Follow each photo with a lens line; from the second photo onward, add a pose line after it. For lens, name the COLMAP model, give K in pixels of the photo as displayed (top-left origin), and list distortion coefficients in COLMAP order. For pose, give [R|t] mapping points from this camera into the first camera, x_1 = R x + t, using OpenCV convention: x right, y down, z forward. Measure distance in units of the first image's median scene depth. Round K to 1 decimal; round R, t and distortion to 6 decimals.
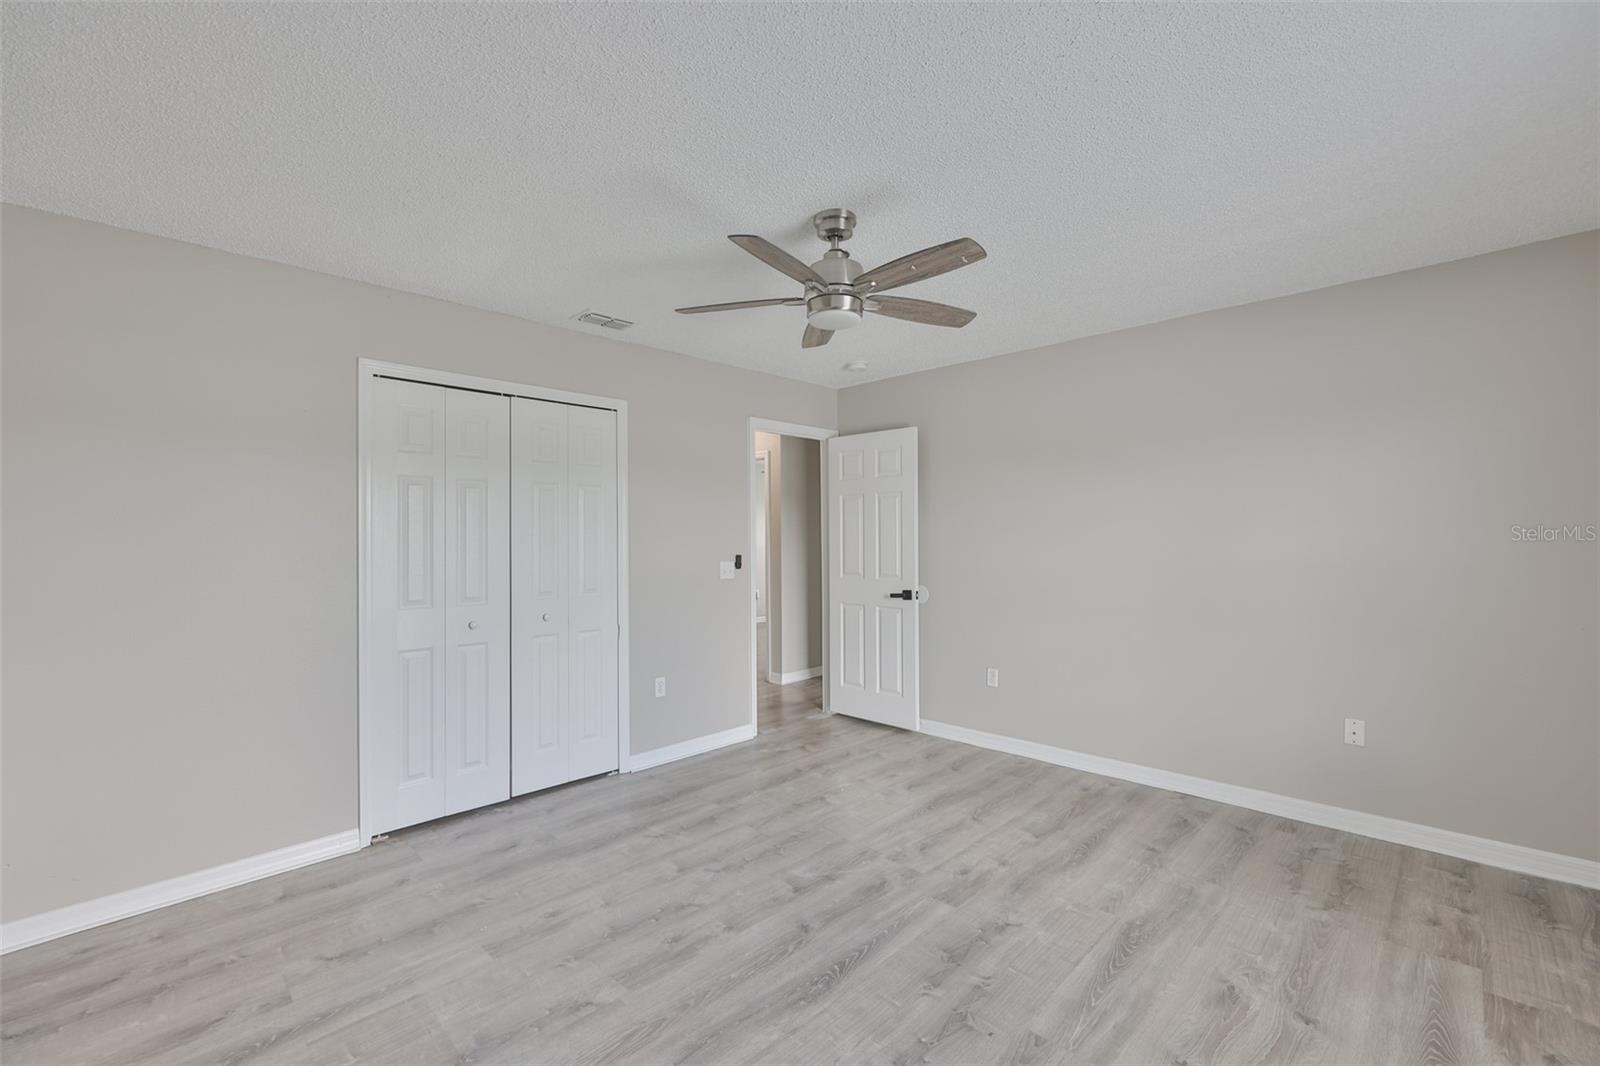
lens RADIAL K [[711.8, 0, 801.2], [0, 711.8, 538.4], [0, 0, 1]] dist [0.014408, 0.000011]
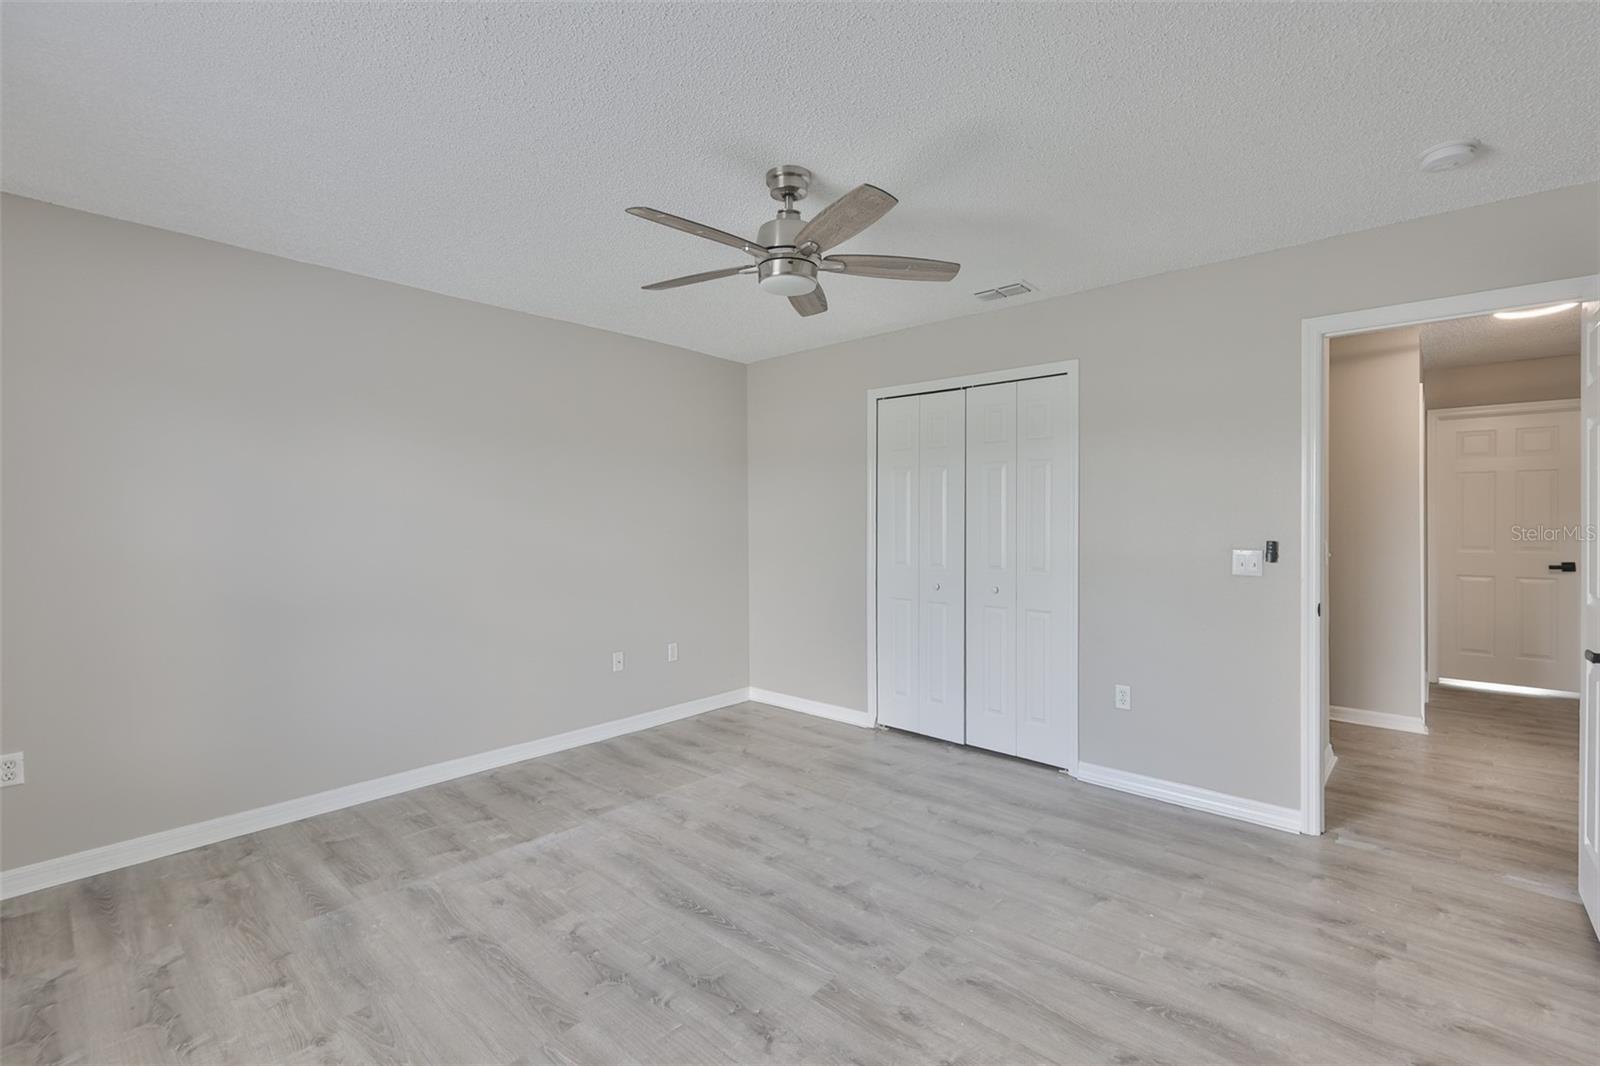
lens RADIAL K [[711.8, 0, 801.2], [0, 711.8, 538.4], [0, 0, 1]] dist [0.014408, 0.000011]
pose [[0.005080, 0.029705, -0.999546, 0.852871], [0.010798, 0.999499, 0.029759, -0.004365], [0.999929, -0.010945, 0.004757, 0.864408]]
